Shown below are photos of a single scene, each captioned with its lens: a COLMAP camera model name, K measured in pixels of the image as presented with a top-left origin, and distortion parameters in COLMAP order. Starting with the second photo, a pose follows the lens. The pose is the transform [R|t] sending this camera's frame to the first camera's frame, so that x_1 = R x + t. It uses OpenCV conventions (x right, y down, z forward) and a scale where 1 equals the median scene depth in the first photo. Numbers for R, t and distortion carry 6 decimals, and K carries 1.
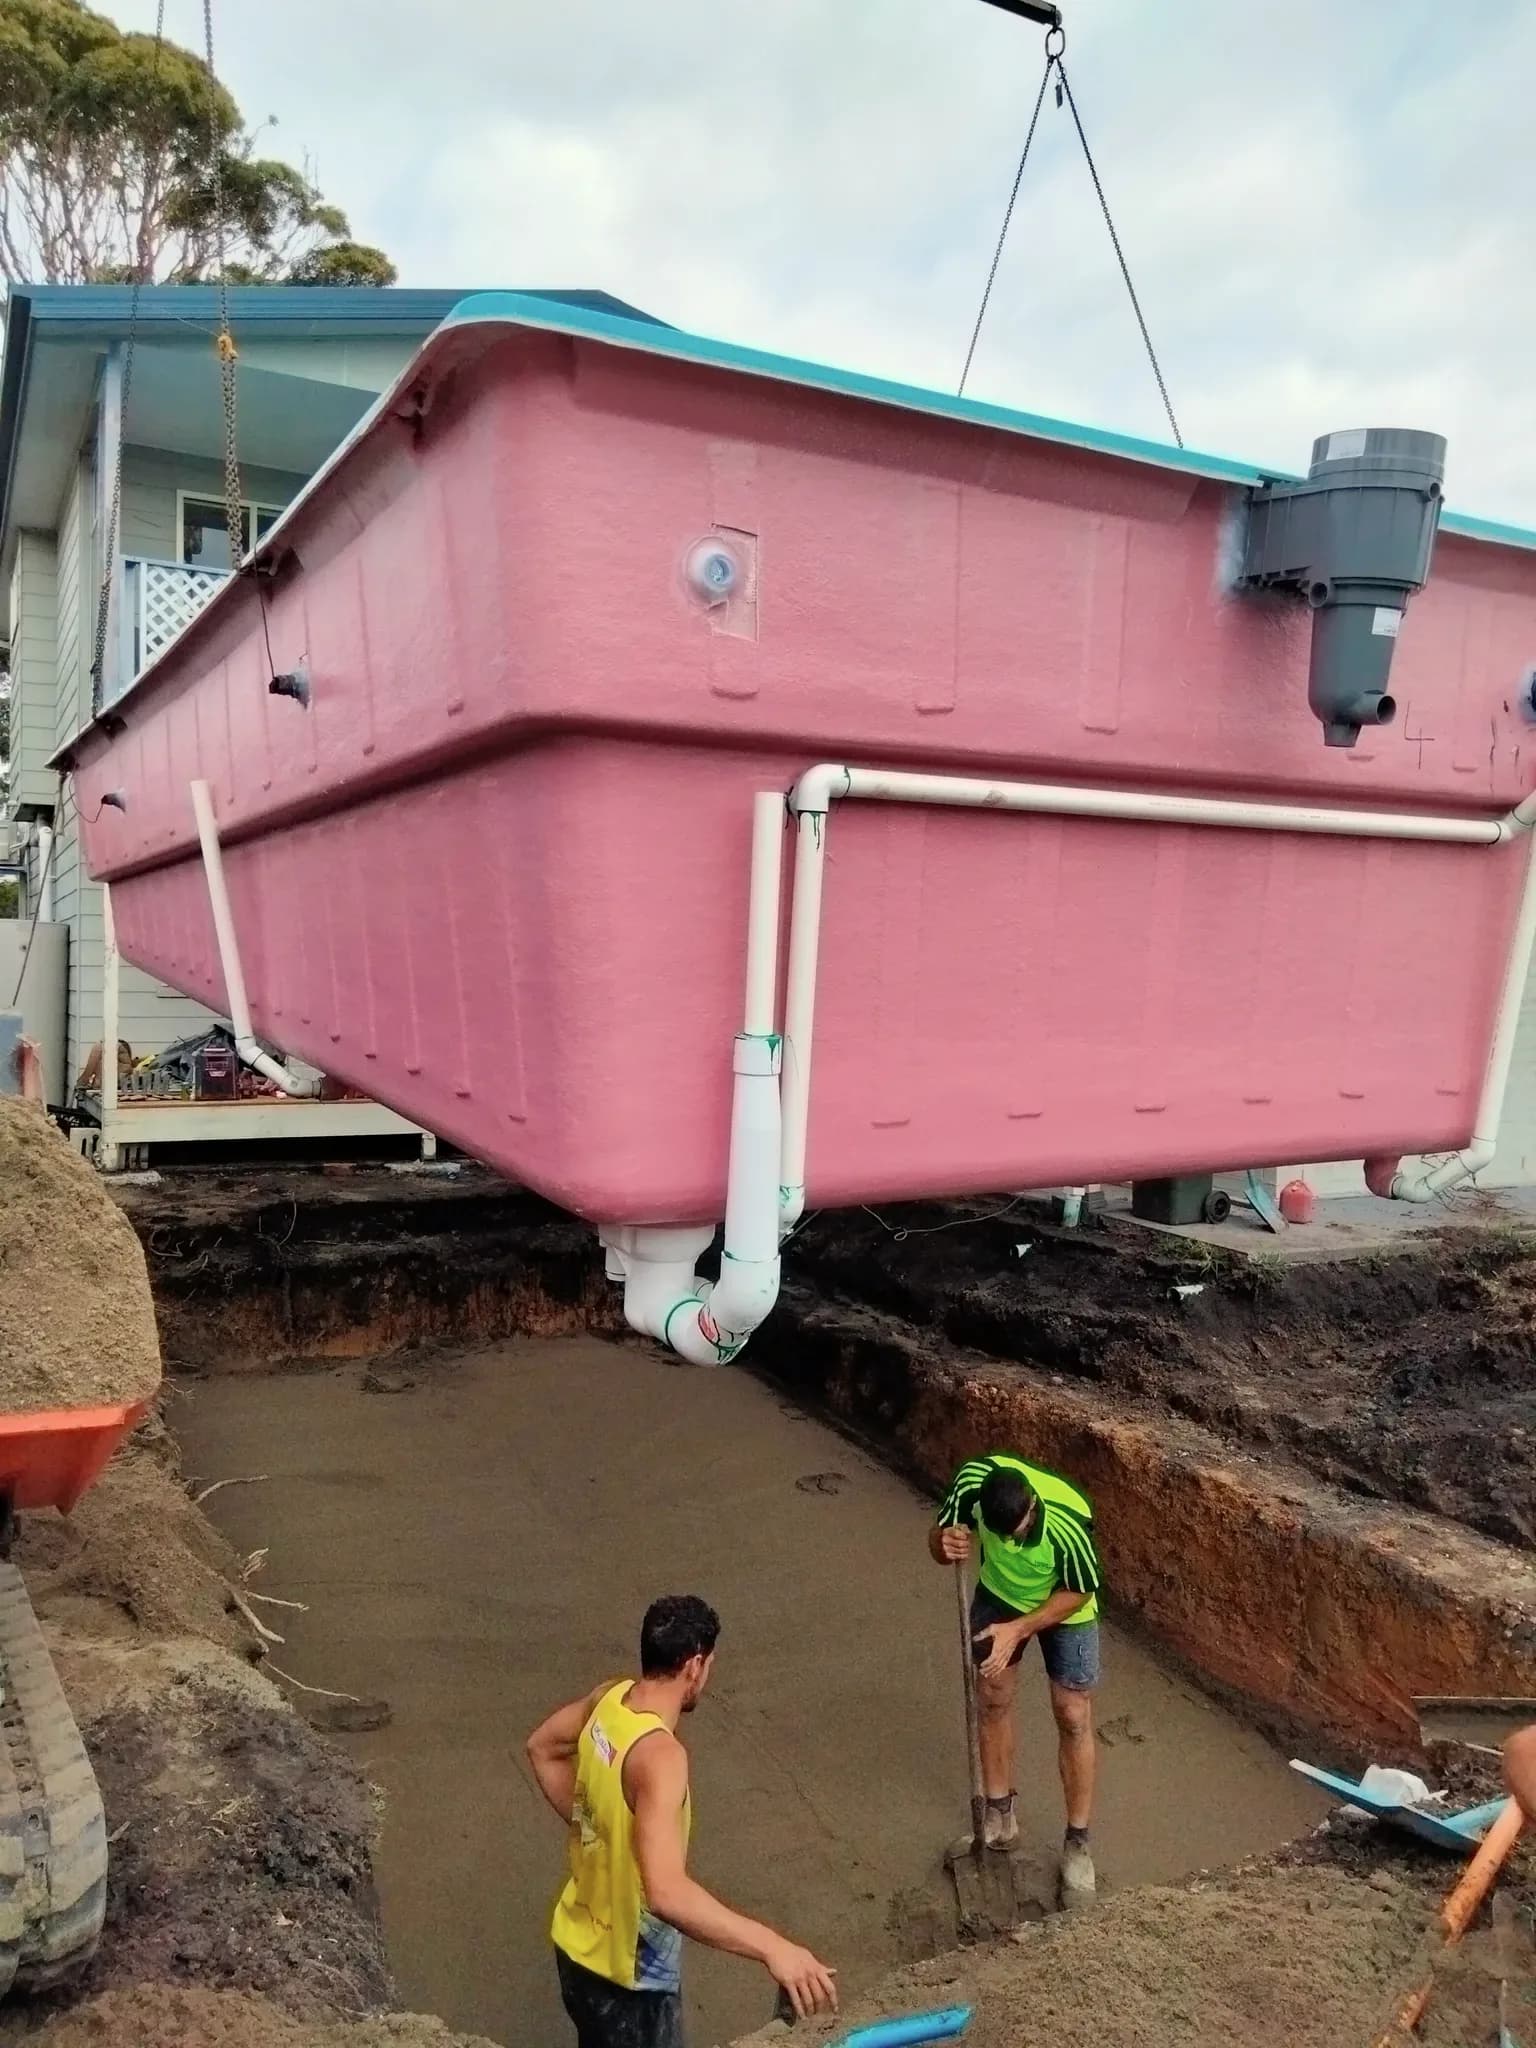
lens RADIAL K [[1509.5, 0, 768.0], [0, 1509.5, 1024.0], [0, 0, 1]] dist [0.070009, -0.096509]
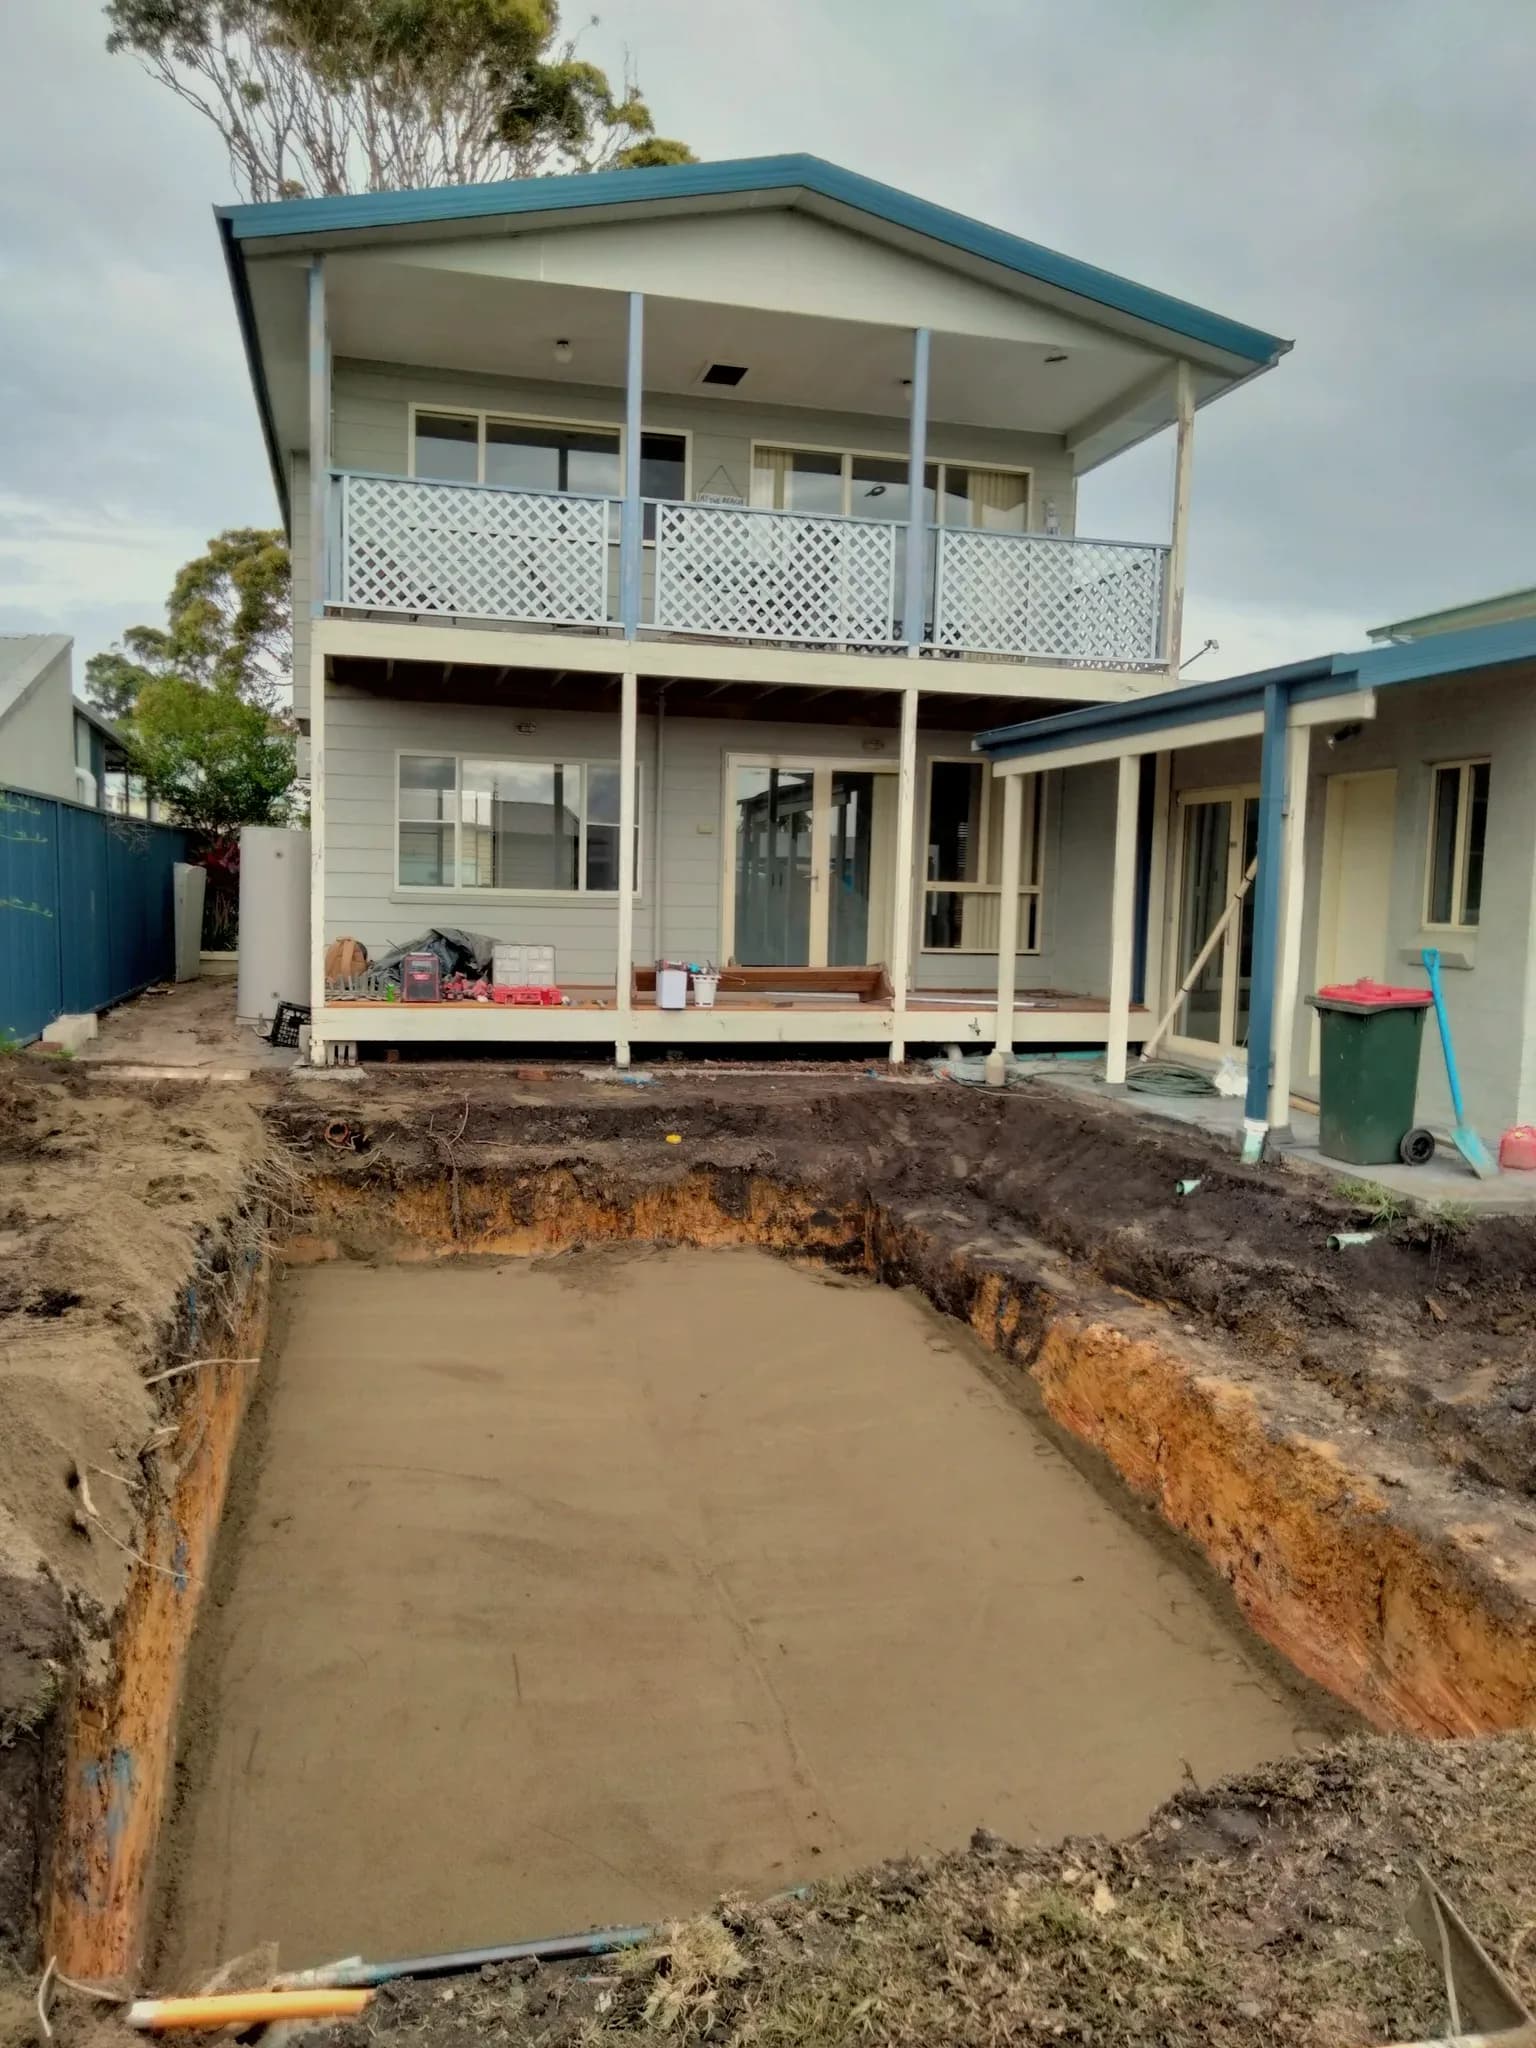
lens RADIAL K [[1556.9, 0, 768.0], [0, 1556.9, 1024.0], [0, 0, 1]] dist [0.007788, 0.000440]
pose [[0.968211, 0.024697, -0.248914, 0.146600], [-0.011514, 0.998460, 0.054277, 0.005678], [0.249871, -0.049686, 0.967004, 0.044516]]
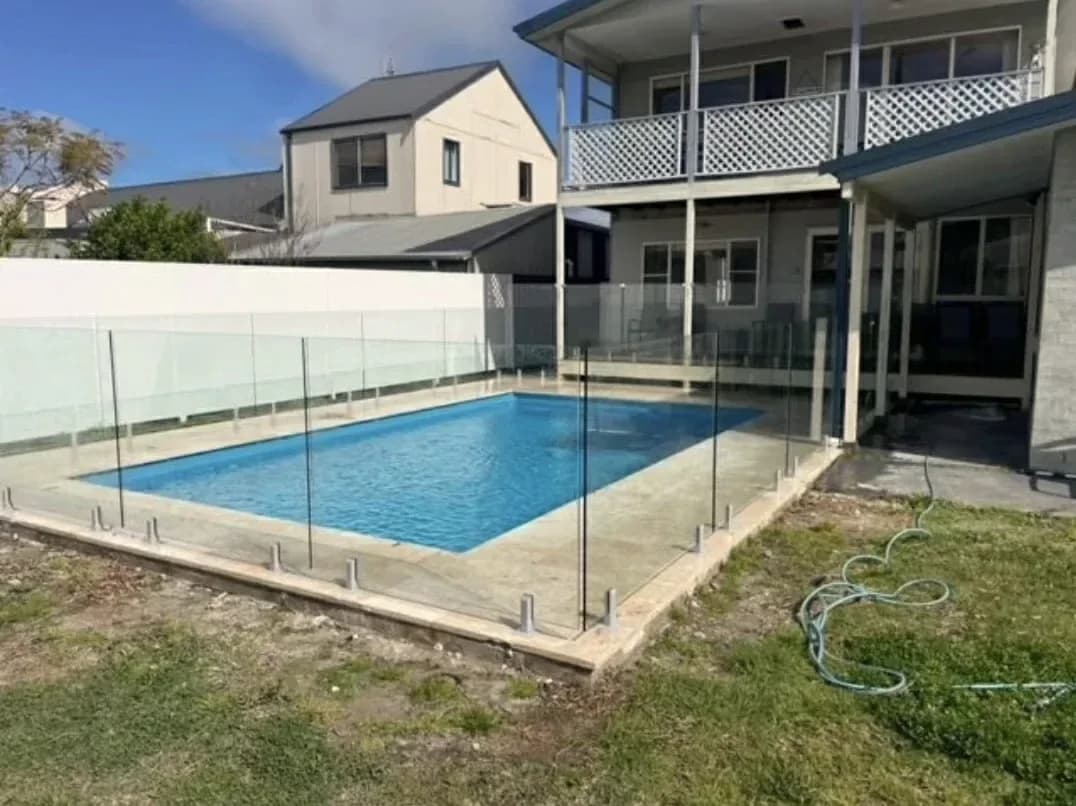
lens RADIAL K [[818.0, 0, 538.0], [0, 818.0, 403.0], [0, 0, 1]] dist [0.007788, 0.000440]
pose [[0.513710, 0.083132, -0.853927, 0.506227], [-0.020997, 0.996215, 0.084353, 0.011735], [0.857707, -0.025403, 0.513511, 0.221380]]
